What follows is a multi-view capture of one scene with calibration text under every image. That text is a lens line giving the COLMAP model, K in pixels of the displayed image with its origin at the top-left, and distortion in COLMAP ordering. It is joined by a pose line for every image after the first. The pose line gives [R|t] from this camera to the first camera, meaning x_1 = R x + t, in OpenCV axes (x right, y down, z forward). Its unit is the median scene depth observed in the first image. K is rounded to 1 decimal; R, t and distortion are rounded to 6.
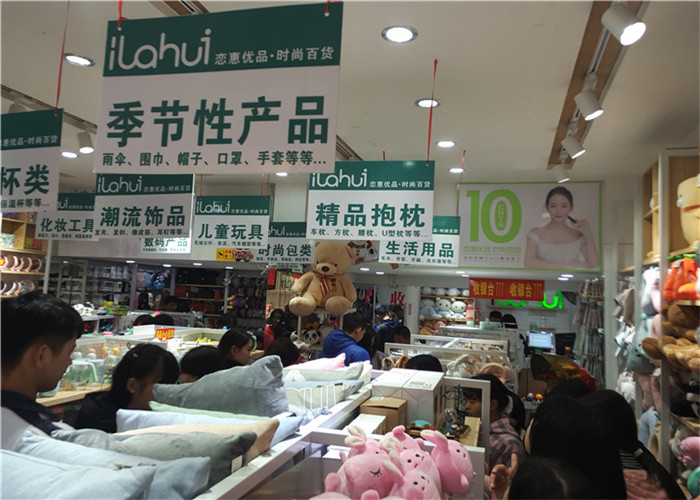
lens RADIAL K [[524.1, 0, 359.3], [0, 524.1, 247.7], [0, 0, 1]] dist [0.017979, 0.004082]
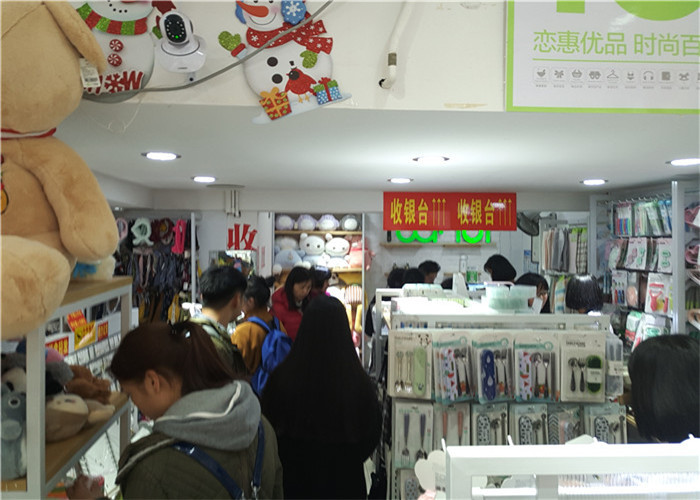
lens RADIAL K [[516.1, 0, 350.1], [0, 516.1, 237.9], [0, 0, 1]] dist [0.002085, 0.000847]
pose [[0.945839, -0.042322, 0.321866, 0.023941], [0.010814, 0.995023, 0.099058, 0.092088], [-0.324456, -0.090212, 0.941589, 0.939625]]
